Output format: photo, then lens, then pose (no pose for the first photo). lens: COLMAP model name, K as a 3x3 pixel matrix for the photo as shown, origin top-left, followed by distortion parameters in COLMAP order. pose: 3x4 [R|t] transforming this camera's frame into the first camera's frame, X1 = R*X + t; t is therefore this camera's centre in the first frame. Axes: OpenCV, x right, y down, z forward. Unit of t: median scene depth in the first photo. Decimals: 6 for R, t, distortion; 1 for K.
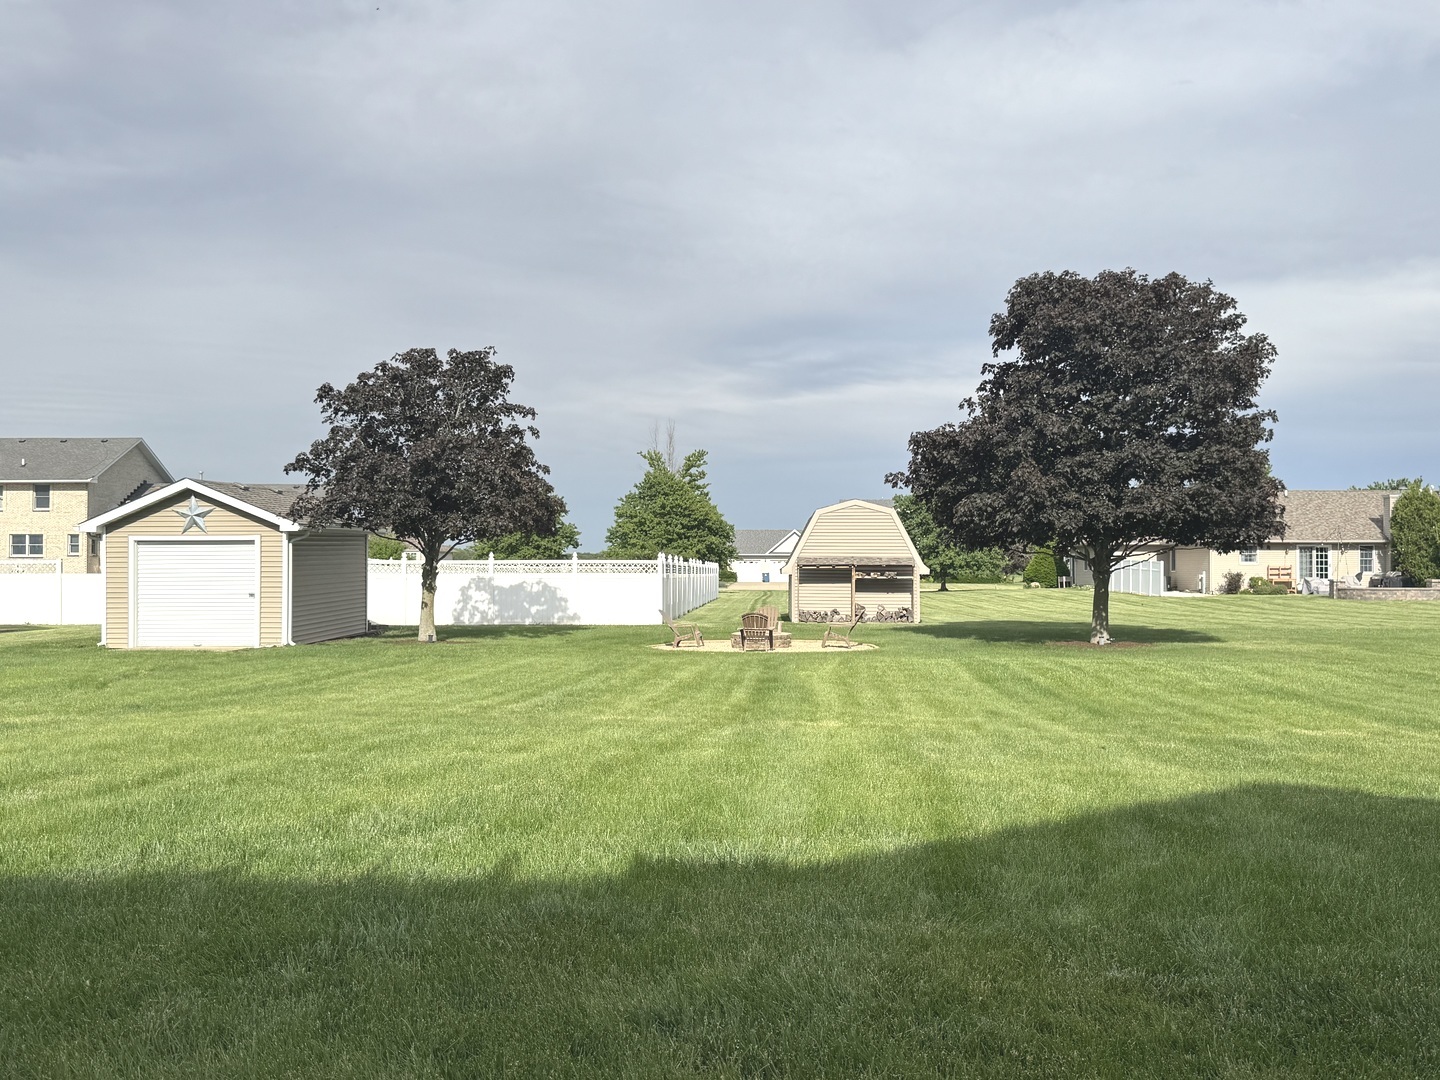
lens RADIAL K [[1338.5, 0, 723.5], [0, 1338.5, 542.6], [0, 0, 1]] dist [0.114271, 0.000000]
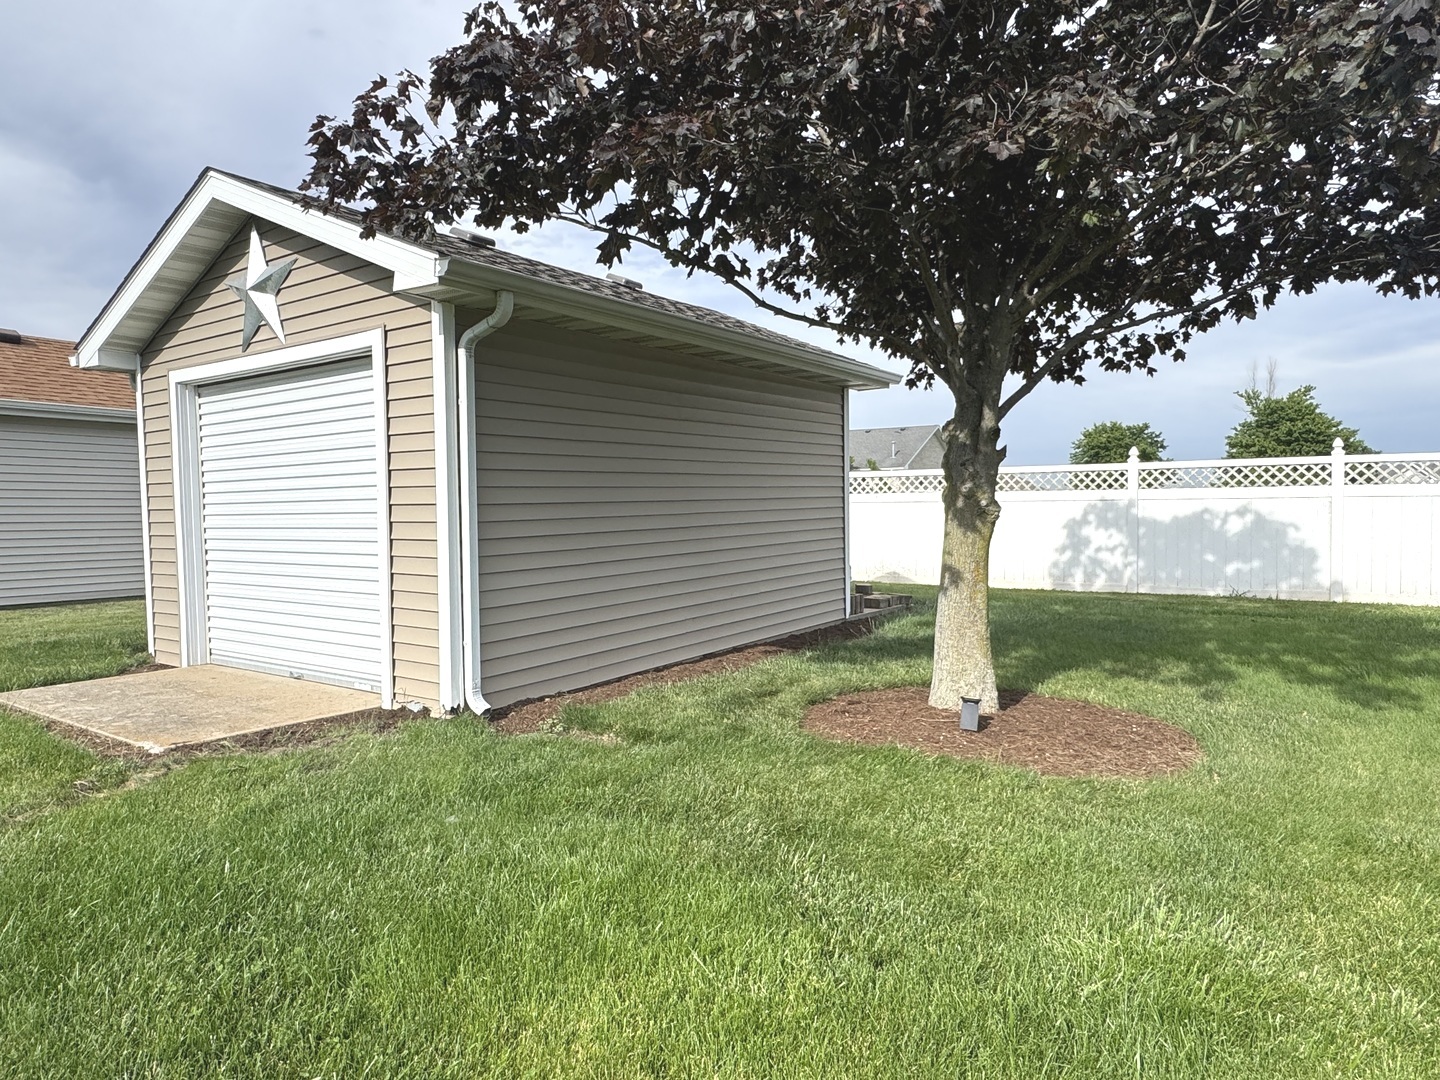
lens RADIAL K [[886.4, 0, 725.2], [0, 886.4, 545.5], [0, 0, 1]] dist [0.002876, 0.000072]
pose [[0.857545, 0.022853, -0.513901, -0.133268], [0.008057, 0.998293, 0.057838, 0.022082], [0.514346, -0.053739, 0.855897, 0.643346]]
